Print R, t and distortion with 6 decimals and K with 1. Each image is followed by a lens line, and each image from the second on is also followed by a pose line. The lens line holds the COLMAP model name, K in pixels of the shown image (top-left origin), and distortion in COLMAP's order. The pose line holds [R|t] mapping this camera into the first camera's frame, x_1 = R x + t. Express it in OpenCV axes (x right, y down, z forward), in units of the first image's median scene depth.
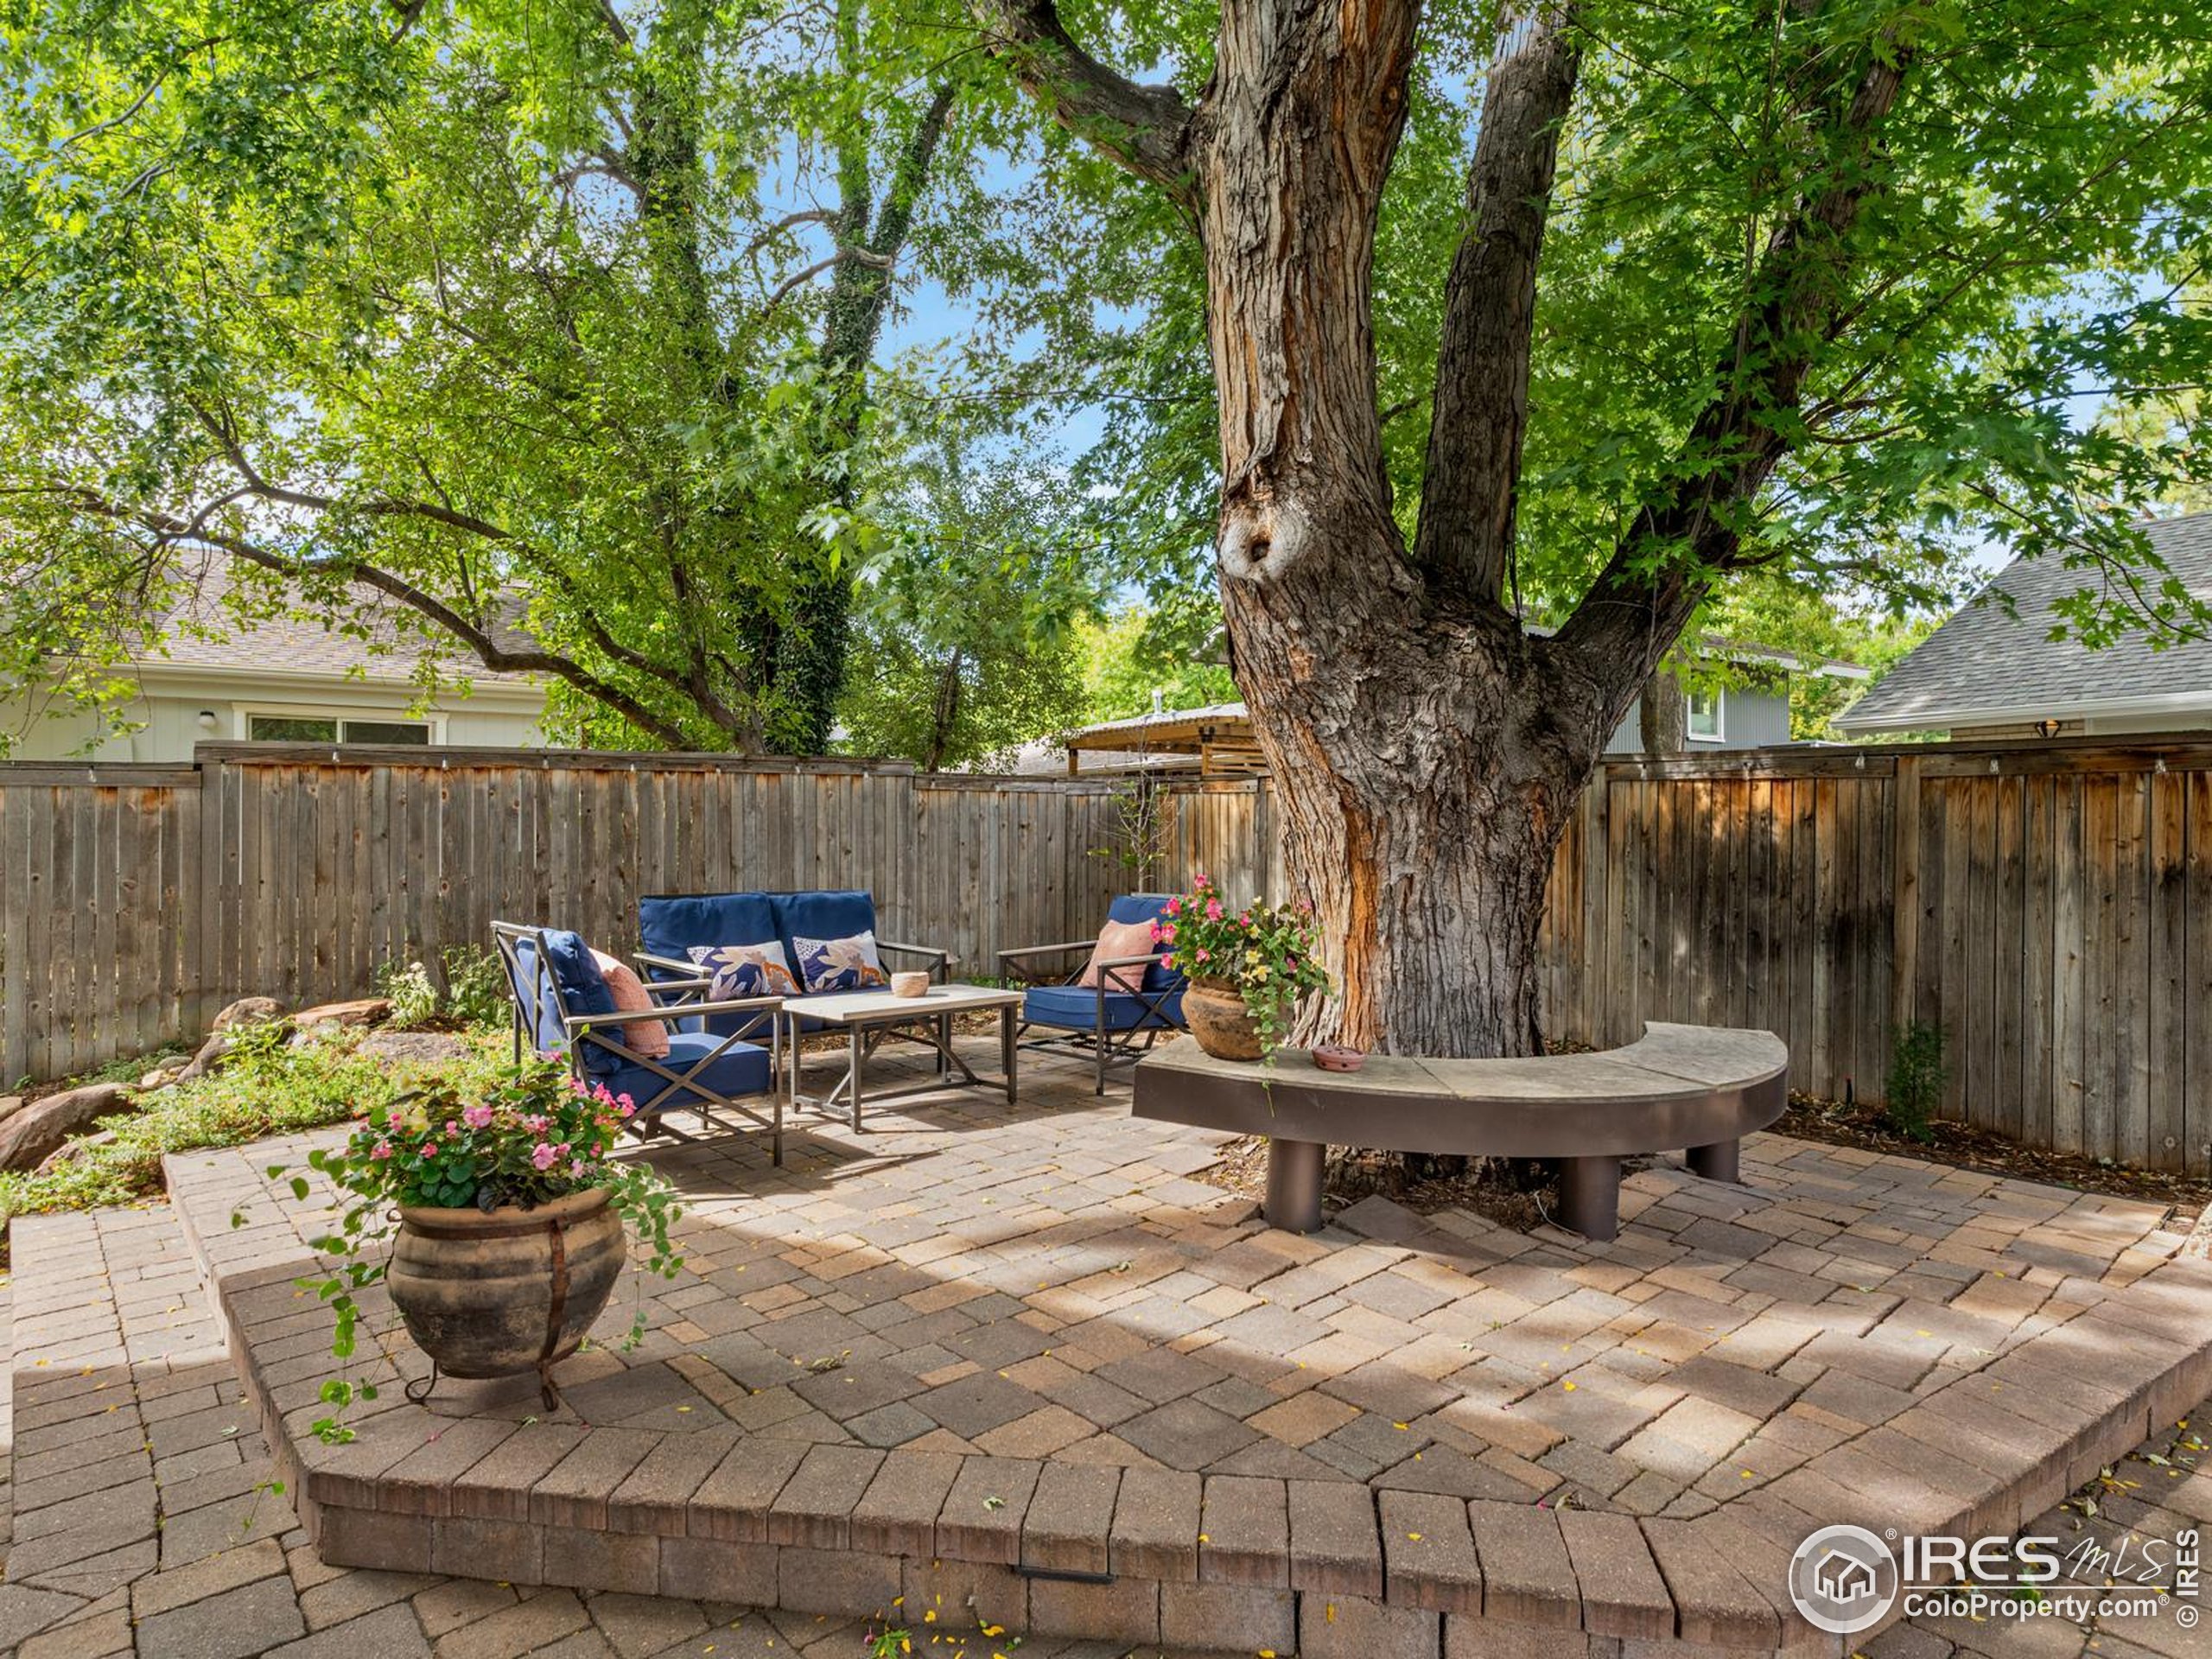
lens RADIAL K [[1200.7, 0, 1101.8], [0, 1200.7, 822.4], [0, 0, 1]] dist [-0.000729, 0.001954]
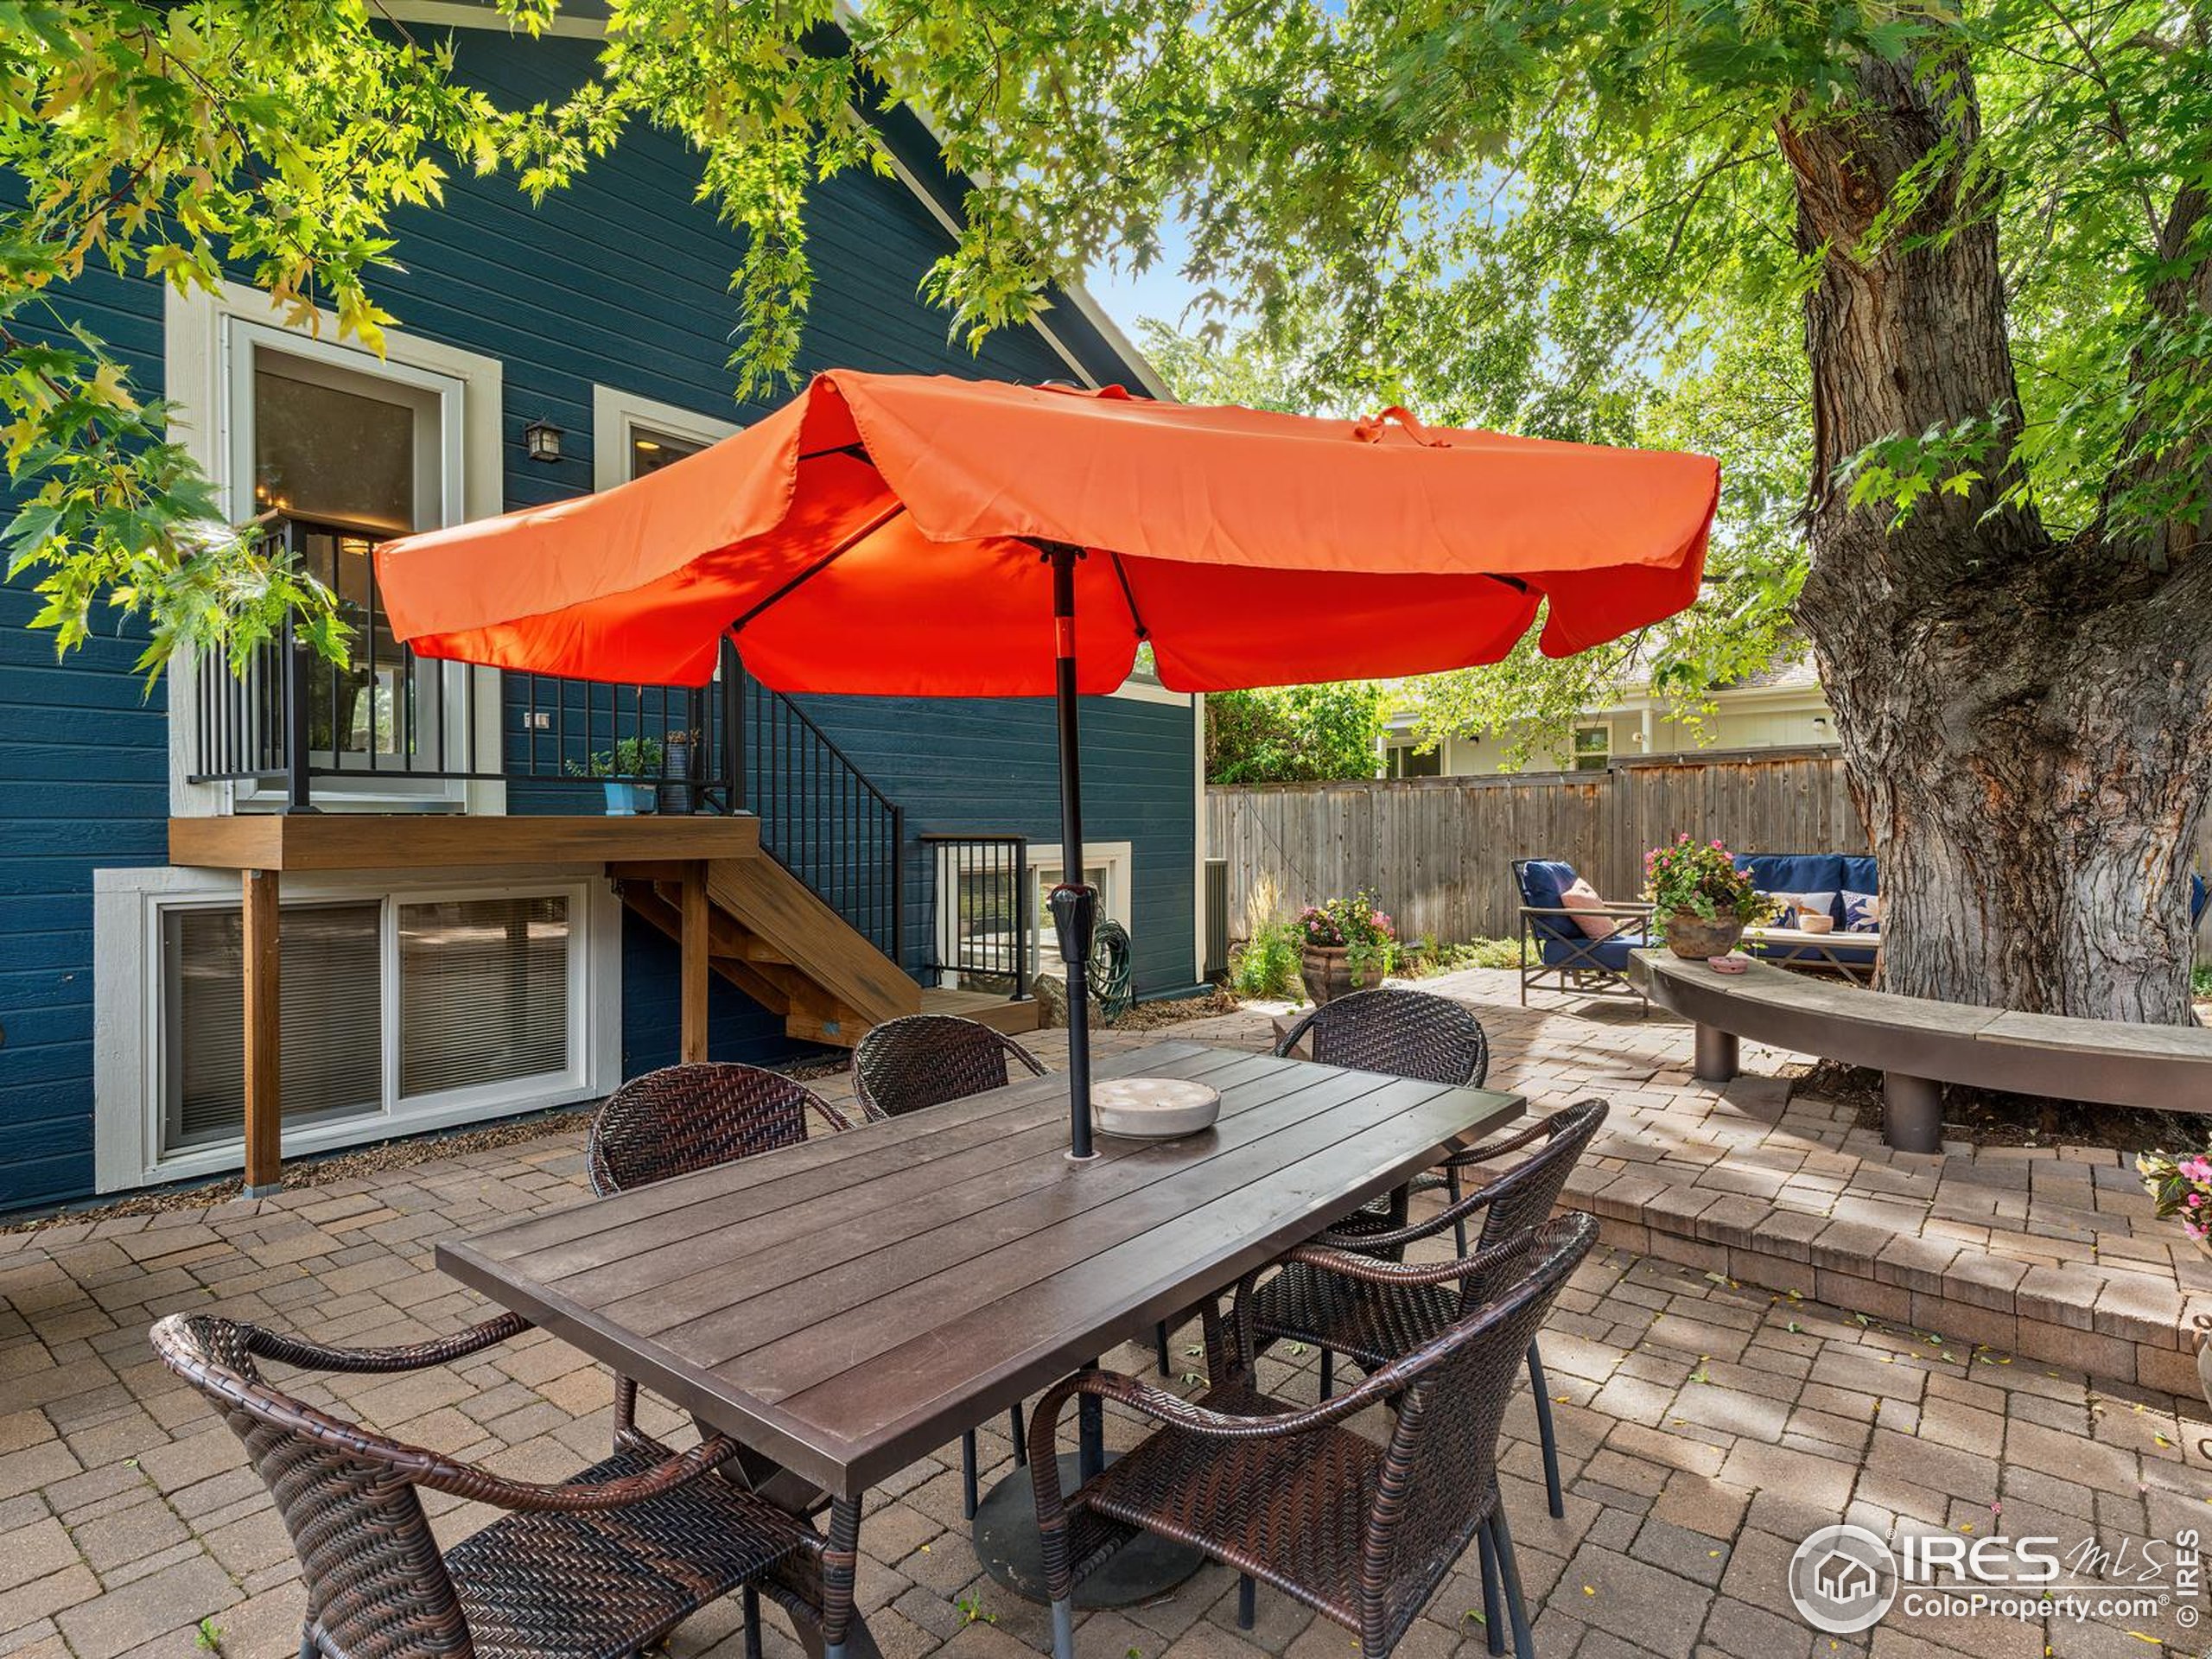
lens RADIAL K [[1200.7, 0, 1100.0], [0, 1200.7, 823.1], [0, 0, 1]] dist [-0.000729, 0.001954]
pose [[0.170678, 0.004176, -0.985318, 1.281580], [0.012520, 0.999901, 0.006406, 0.010677], [0.985247, -0.013430, 0.170609, 0.029761]]
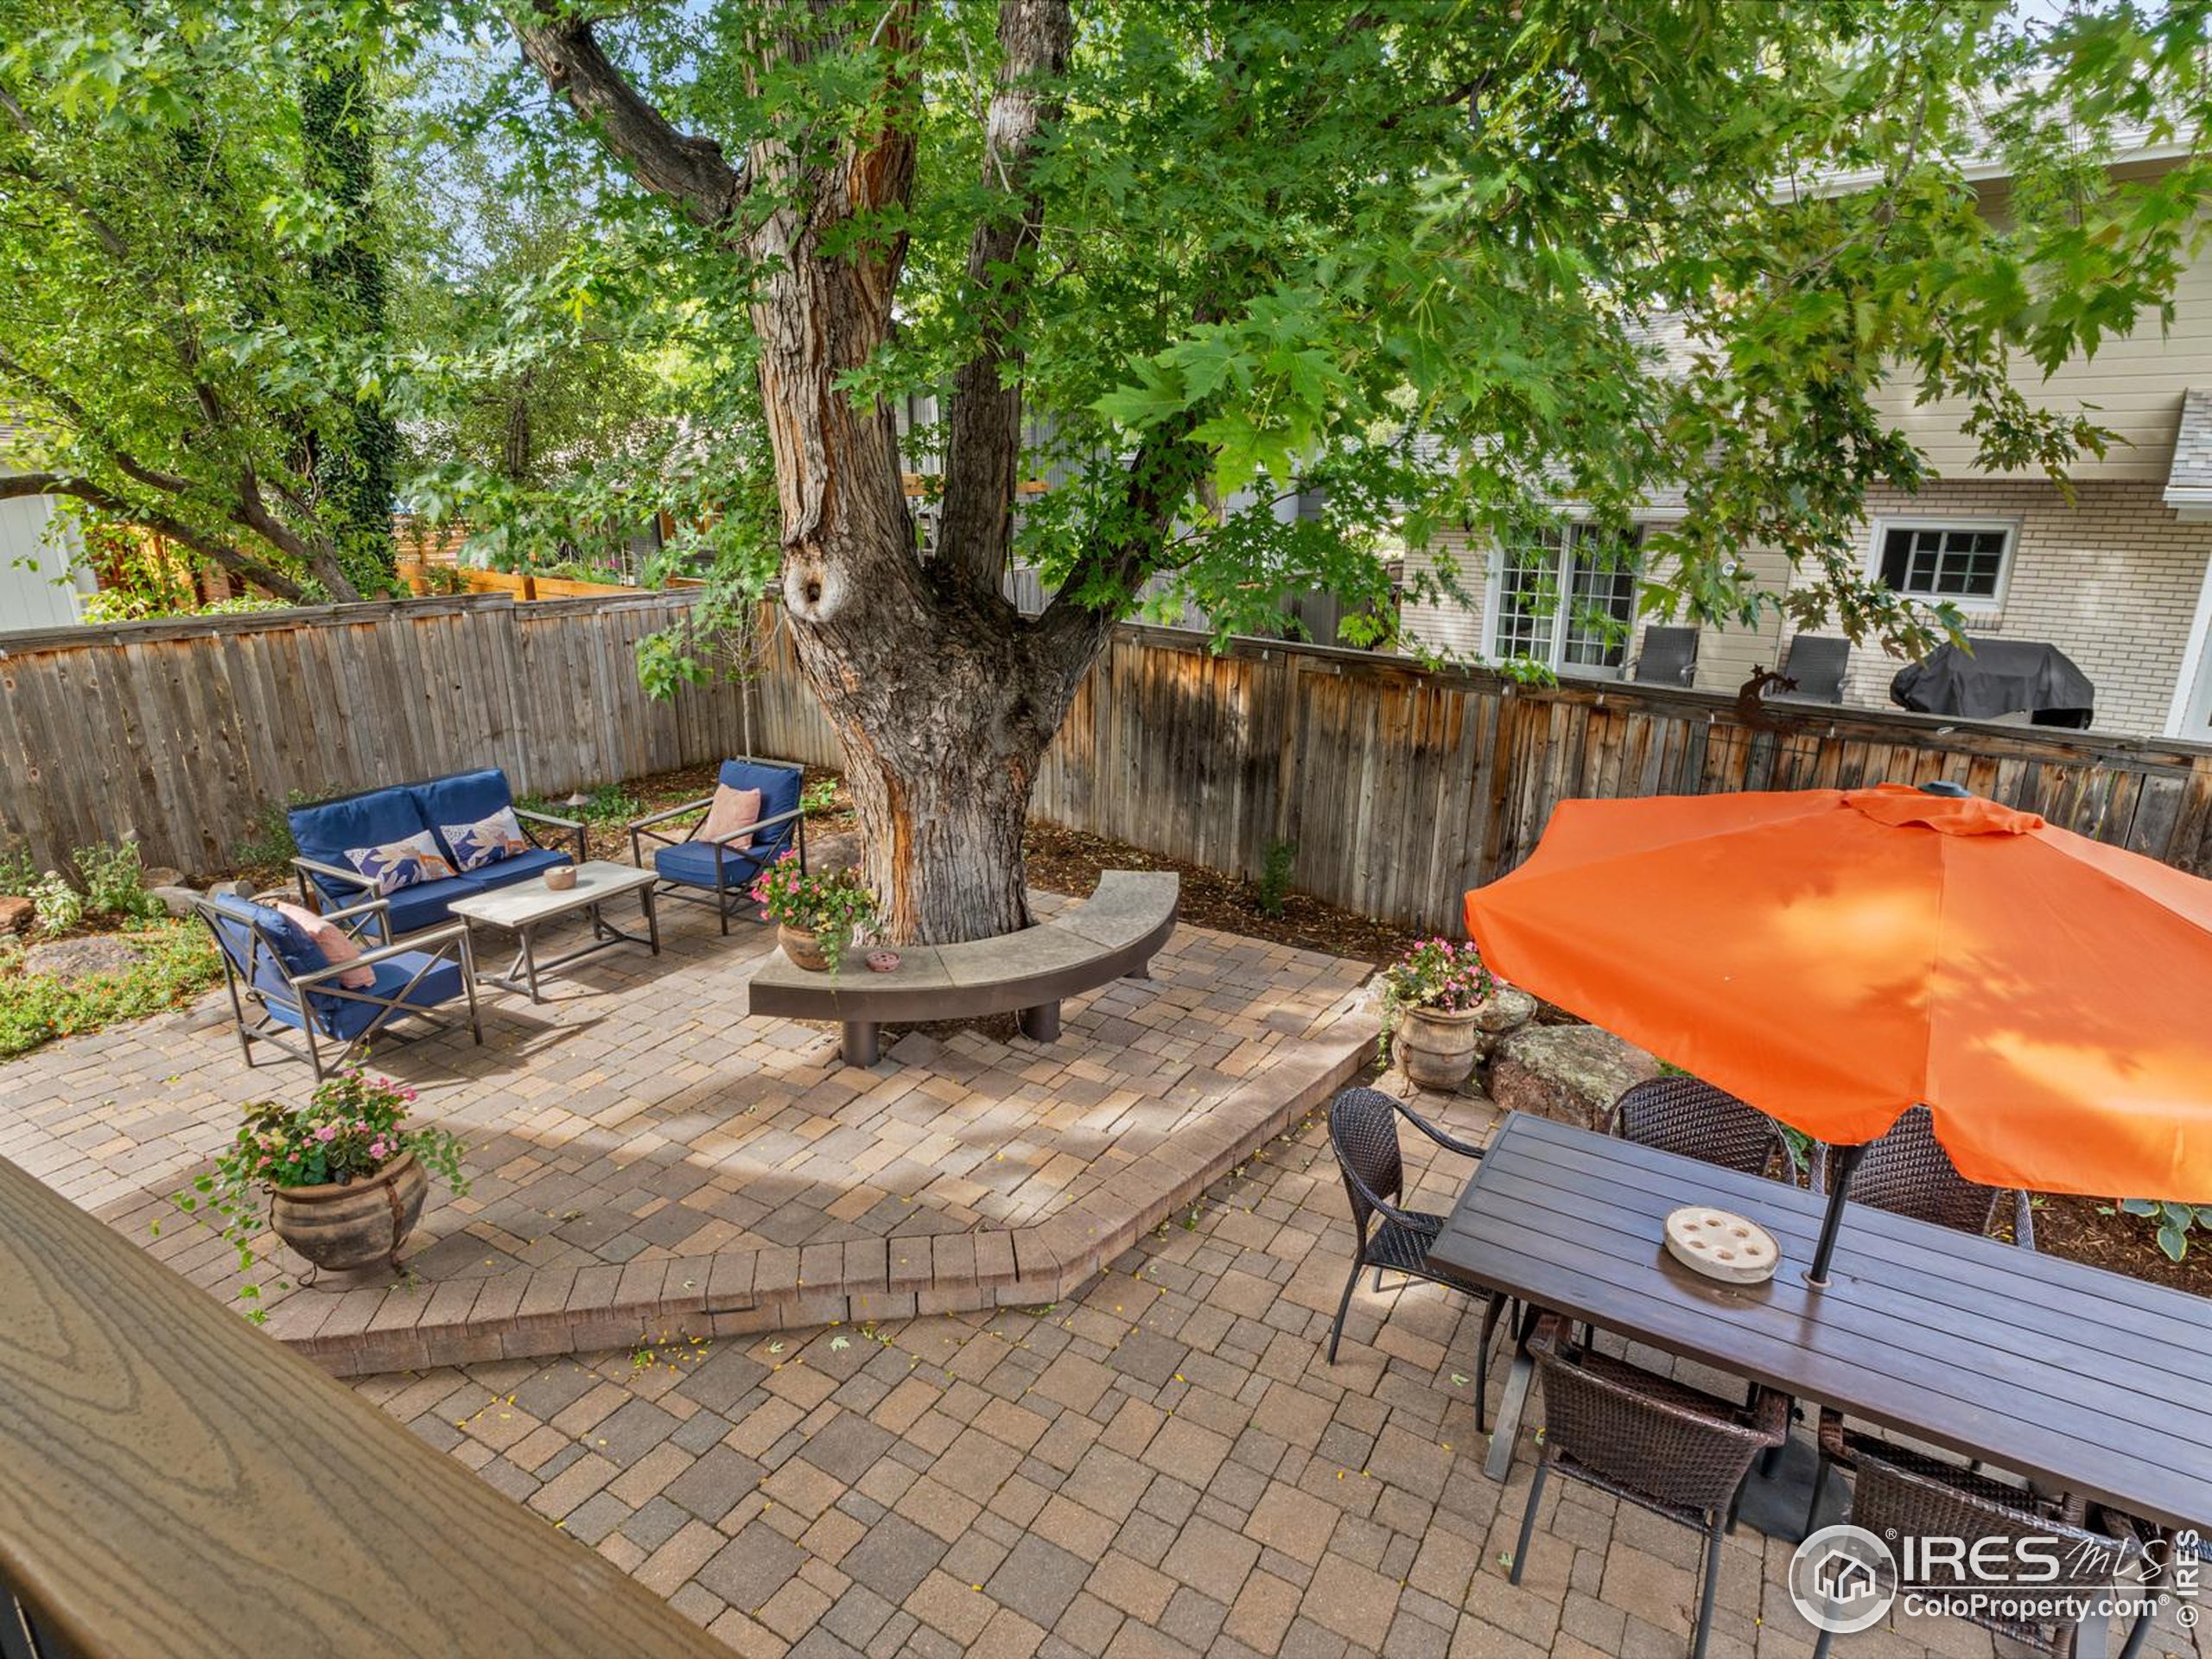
lens RADIAL K [[1200.7, 0, 1103.0], [0, 1200.7, 841.1], [0, 0, 1]] dist [-0.000729, 0.001954]
pose [[0.951971, -0.088536, 0.293107, 0.021733], [-0.004436, 0.953193, 0.302329, -0.374075], [-0.306155, -0.289109, 0.907020, -0.401349]]
